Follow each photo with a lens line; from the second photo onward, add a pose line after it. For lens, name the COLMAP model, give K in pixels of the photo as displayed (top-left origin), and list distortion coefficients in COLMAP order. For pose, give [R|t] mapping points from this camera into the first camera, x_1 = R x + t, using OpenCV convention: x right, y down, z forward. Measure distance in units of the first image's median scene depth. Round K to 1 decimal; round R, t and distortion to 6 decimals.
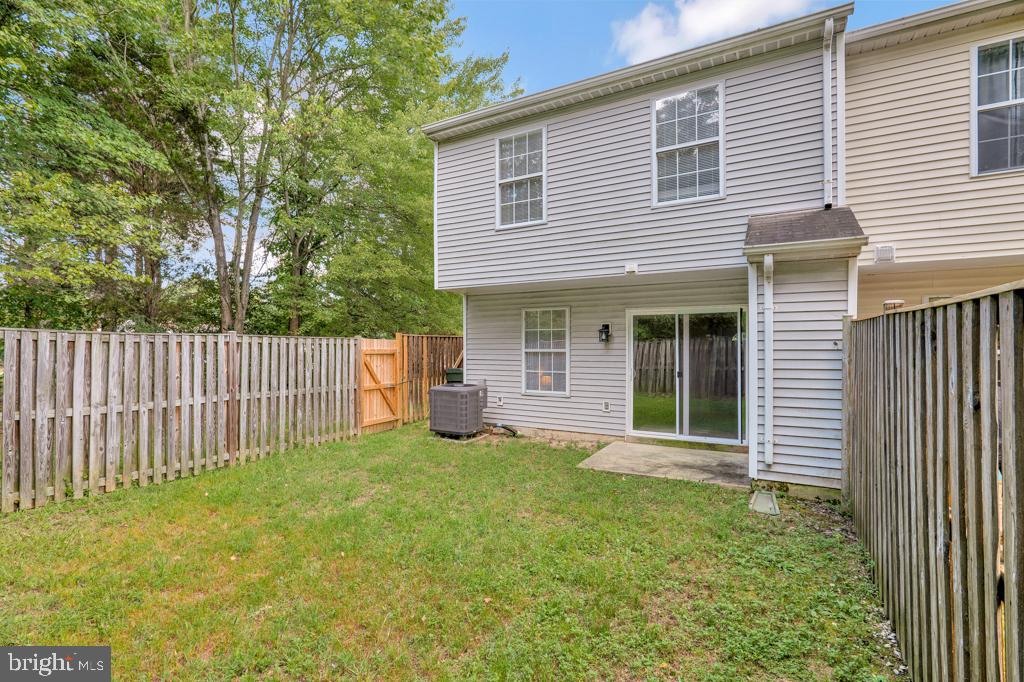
lens RADIAL K [[468.3, 0, 513.4], [0, 468.3, 342.4], [0, 0, 1]] dist [-0.012405, 0.002442]
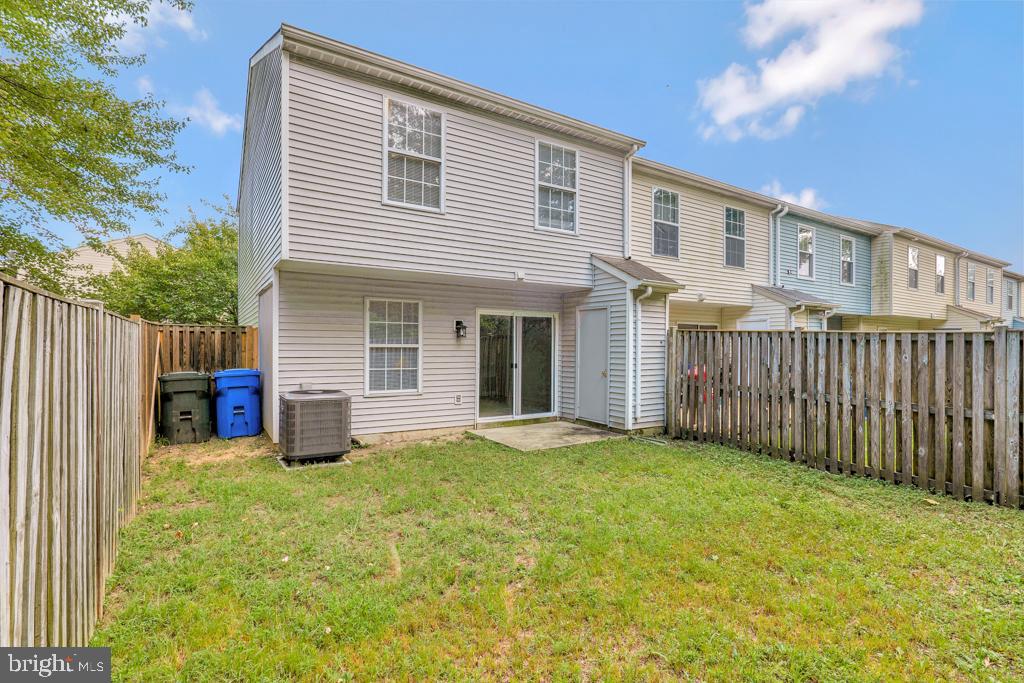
lens RADIAL K [[468.3, 0, 522.1], [0, 468.3, 340.2], [0, 0, 1]] dist [-0.012405, 0.002442]
pose [[0.480740, 0.008750, 0.876819, -0.691157], [-0.017427, 0.999848, -0.000423, 0.002497], [-0.876690, -0.015077, 0.480820, 0.391874]]
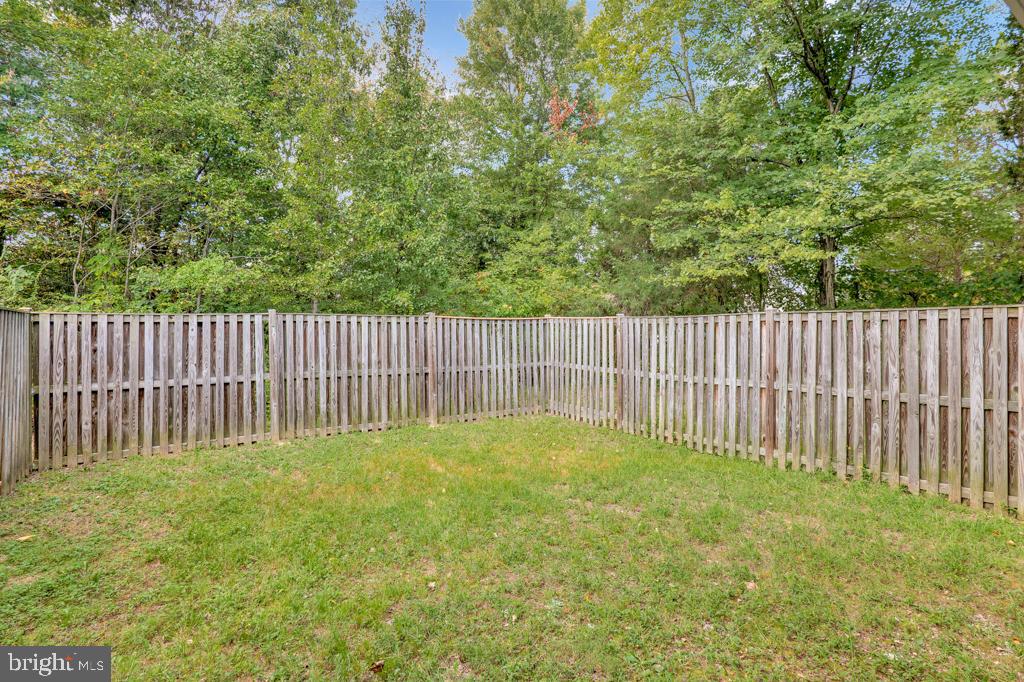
lens RADIAL K [[468.3, 0, 513.2], [0, 468.3, 337.1], [0, 0, 1]] dist [-0.012405, 0.002442]
pose [[-0.422492, 0.006908, -0.906340, 0.346626], [0.013906, 0.999903, 0.001139, 0.020775], [0.906260, -0.012122, -0.422547, 0.874752]]
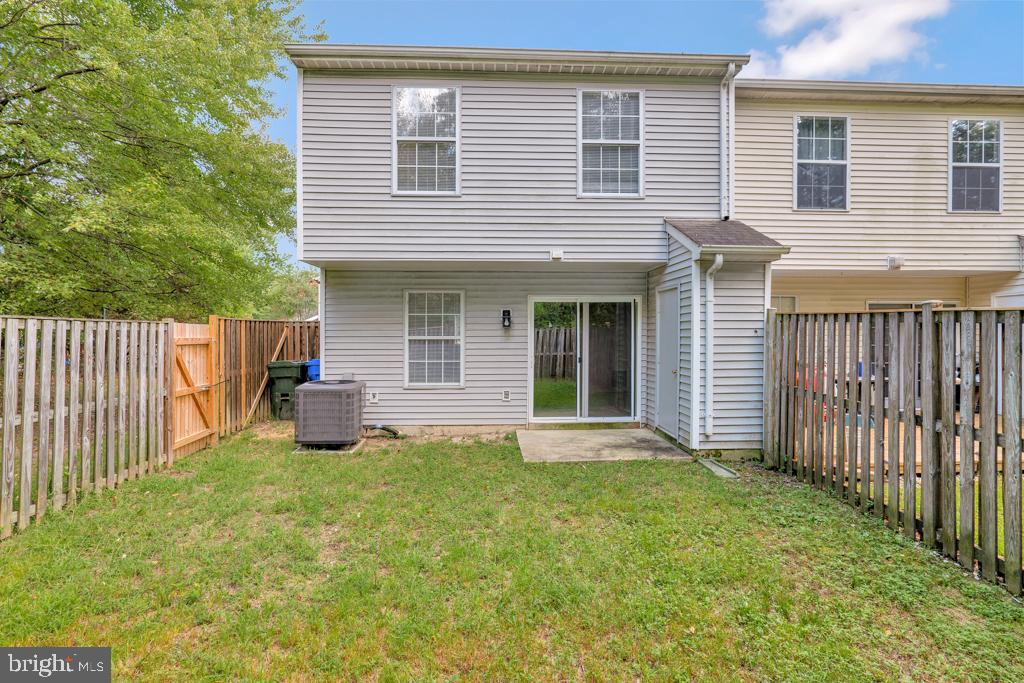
lens RADIAL K [[468.3, 0, 505.7], [0, 468.3, 334.6], [0, 0, 1]] dist [-0.012405, 0.002442]
pose [[0.847279, -0.004713, 0.531128, -0.331550], [-0.002796, 0.999907, 0.013333, -0.001705], [-0.531141, -0.012782, 0.847187, 0.192786]]
